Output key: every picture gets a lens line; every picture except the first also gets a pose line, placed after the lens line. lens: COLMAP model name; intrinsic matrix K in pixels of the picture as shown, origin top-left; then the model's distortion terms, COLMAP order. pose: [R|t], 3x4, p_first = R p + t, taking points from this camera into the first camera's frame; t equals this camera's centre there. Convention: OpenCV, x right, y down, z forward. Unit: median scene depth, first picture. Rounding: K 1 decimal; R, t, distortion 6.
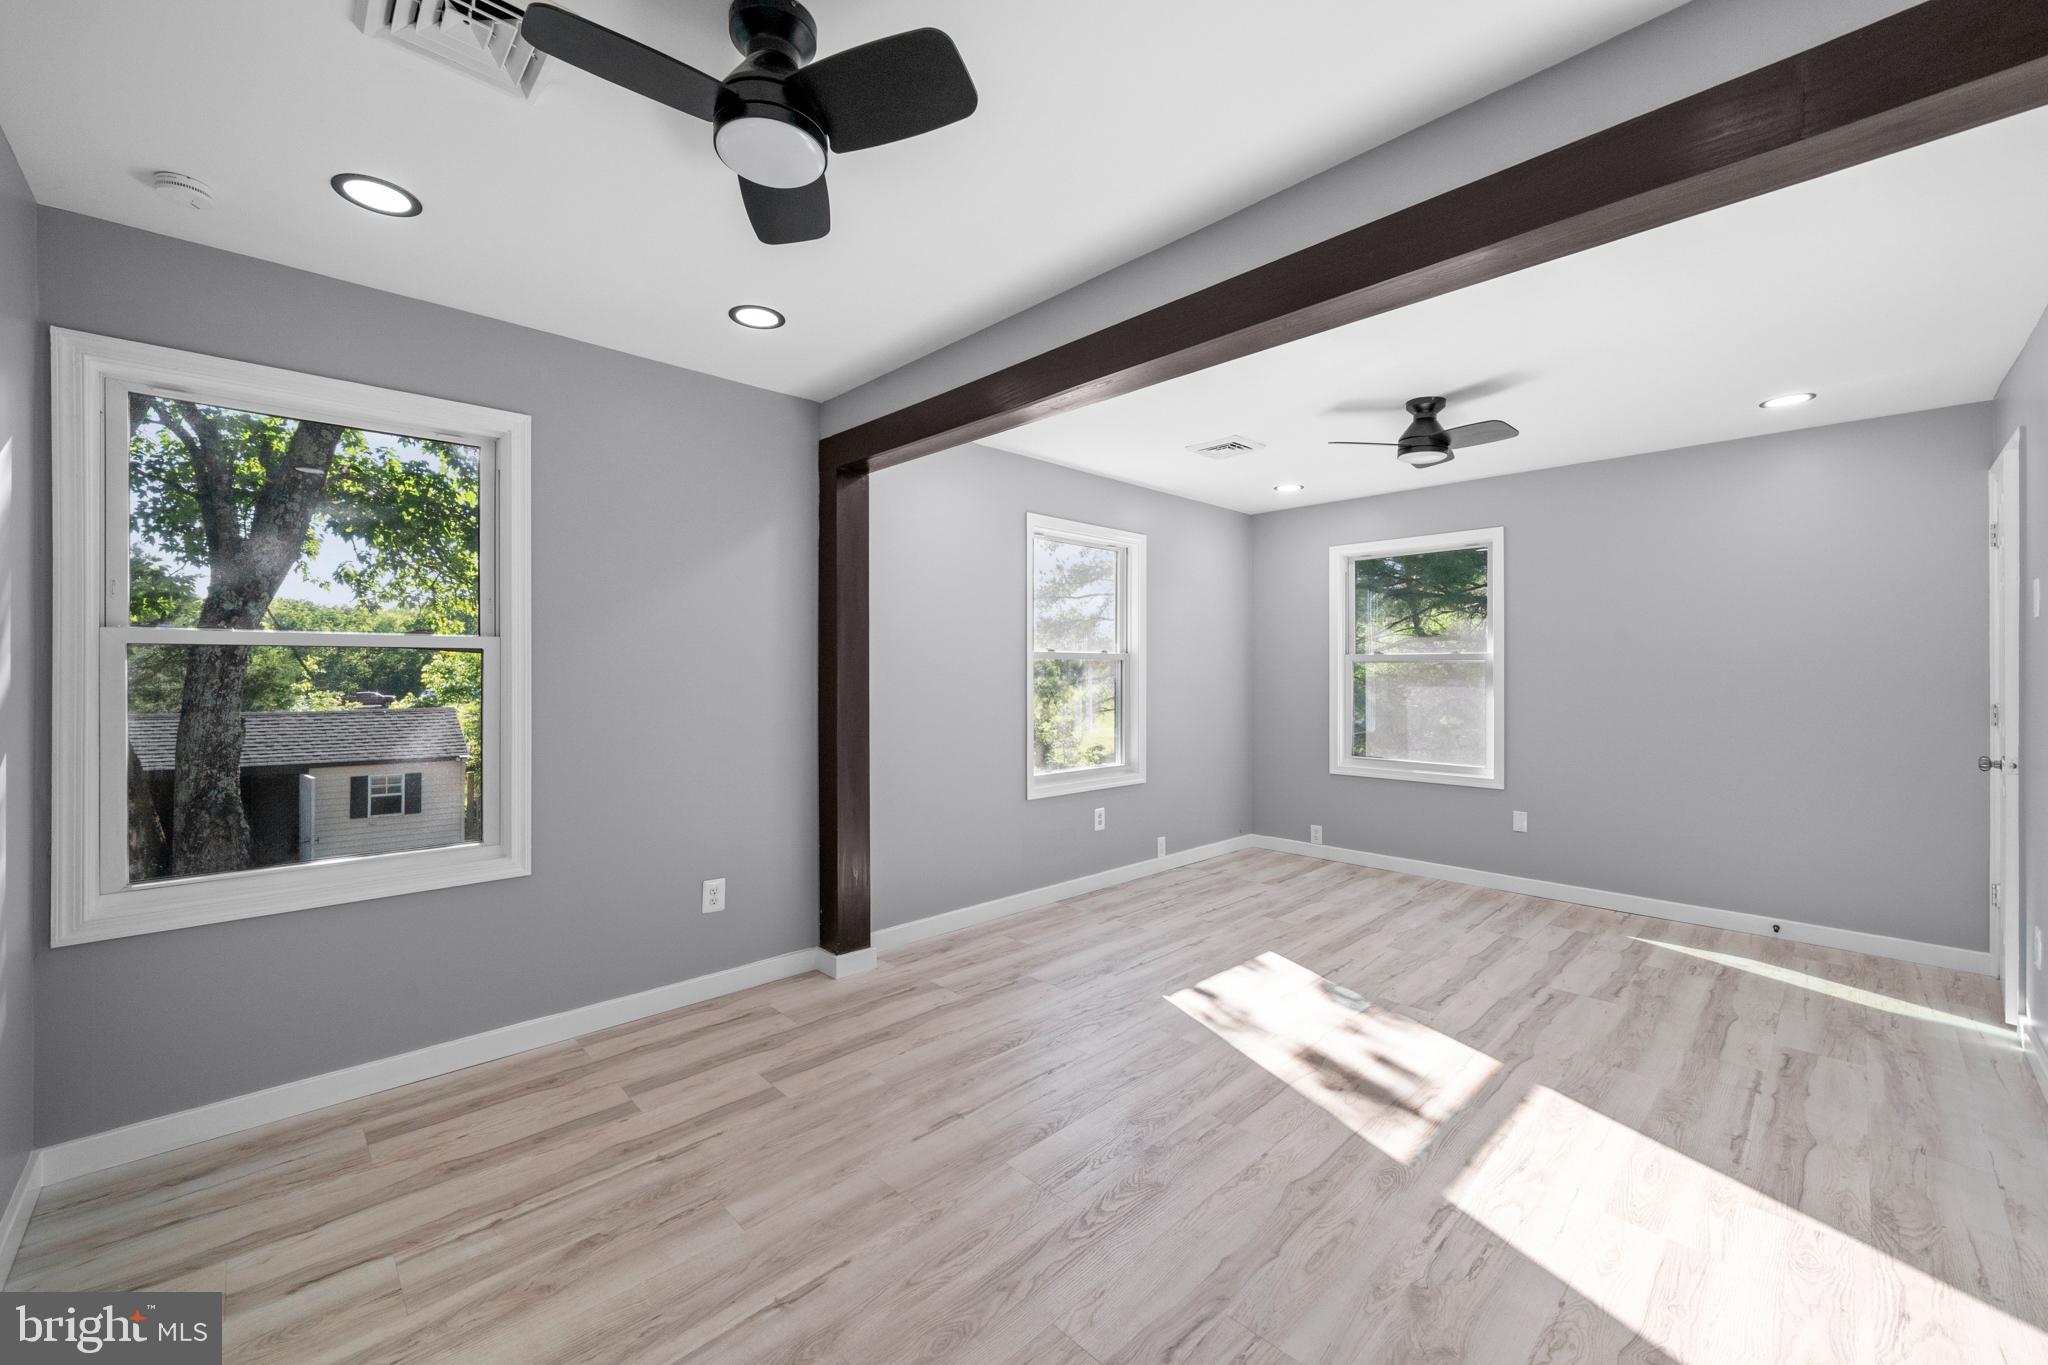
lens RADIAL K [[793.3, 0, 1020.8], [0, 793.3, 665.6], [0, 0, 1]] dist [0.000111, 0.000099]
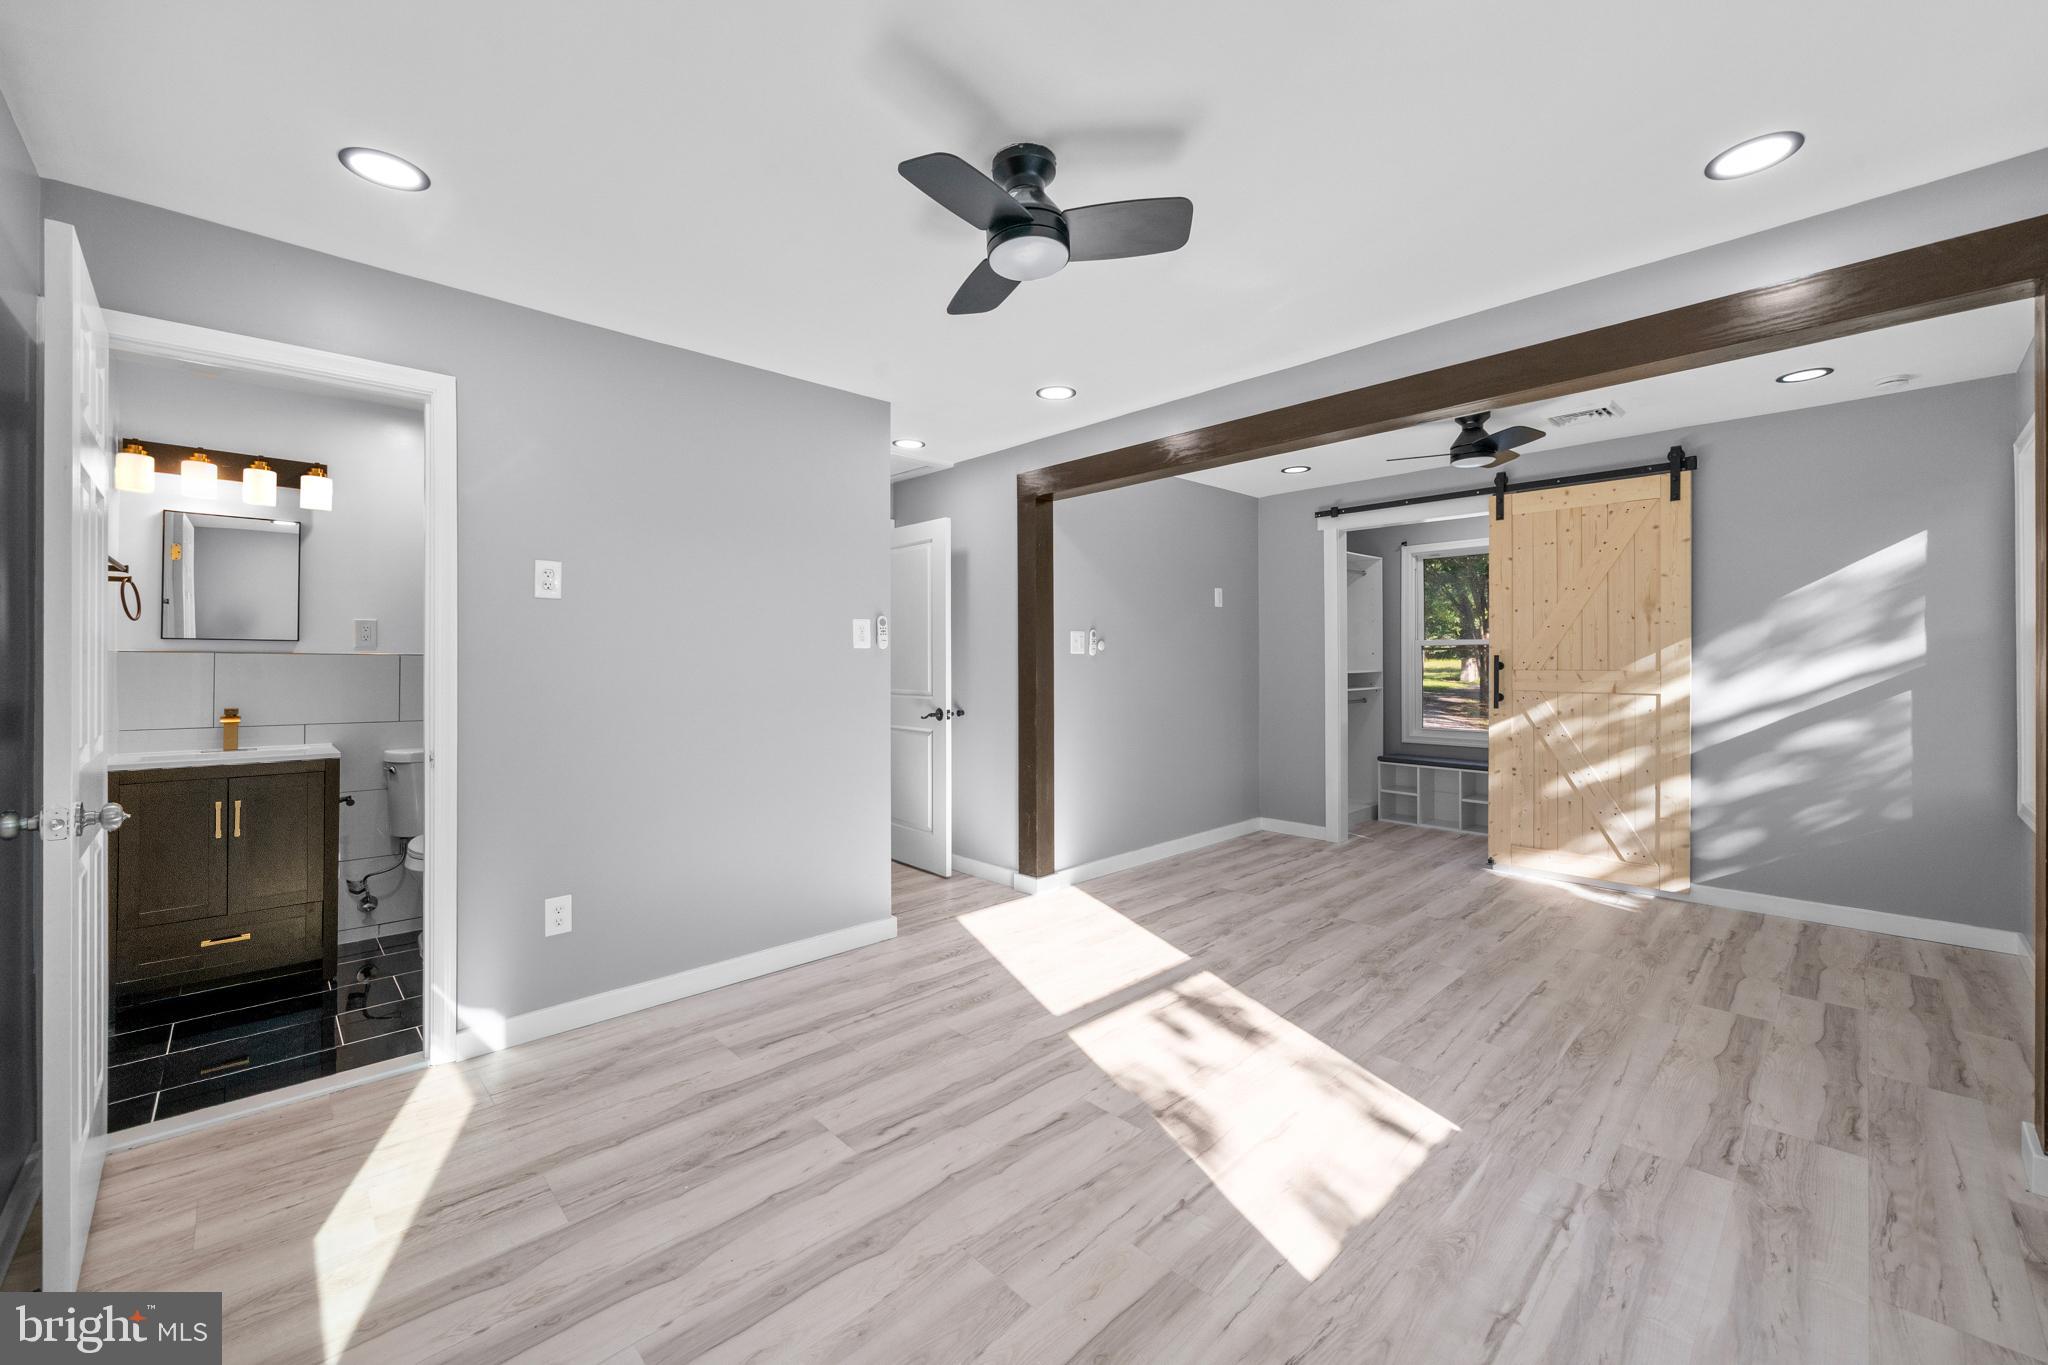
lens RADIAL K [[793.3, 0, 1020.8], [0, 793.3, 665.6], [0, 0, 1]] dist [0.000111, 0.000099]
pose [[-0.999964, -0.000346, 0.008533, 0.652451], [-0.000341, 1.000000, 0.000563, 0.025611], [-0.008533, 0.000560, -0.999963, 1.994989]]
